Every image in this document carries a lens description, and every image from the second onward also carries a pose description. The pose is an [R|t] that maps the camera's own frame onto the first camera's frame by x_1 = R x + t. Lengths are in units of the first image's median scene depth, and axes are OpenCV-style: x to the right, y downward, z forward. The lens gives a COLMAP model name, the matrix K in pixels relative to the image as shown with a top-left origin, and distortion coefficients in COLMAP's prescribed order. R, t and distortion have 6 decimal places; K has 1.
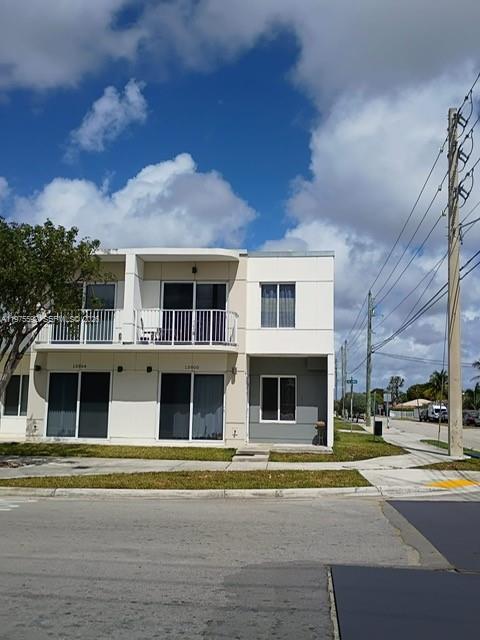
lens RADIAL K [[651.1, 0, 240.0], [0, 651.1, 320.0], [0, 0, 1]] dist [0.187451, 0.001023]
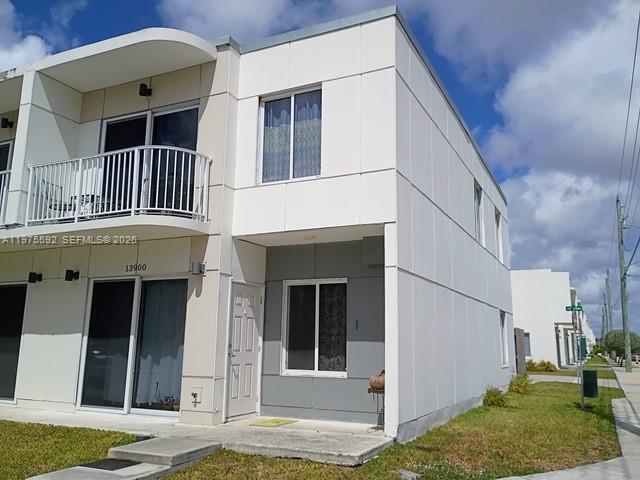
lens RADIAL K [[555.4, 0, 318.7], [0, 555.4, 230.4], [0, 0, 1]] dist [0.051669, -0.009589]
pose [[0.938419, -0.071578, -0.338003, 0.216161], [0.046319, 0.995537, -0.082224, 0.085146], [0.342379, 0.061505, 0.937547, 0.617884]]
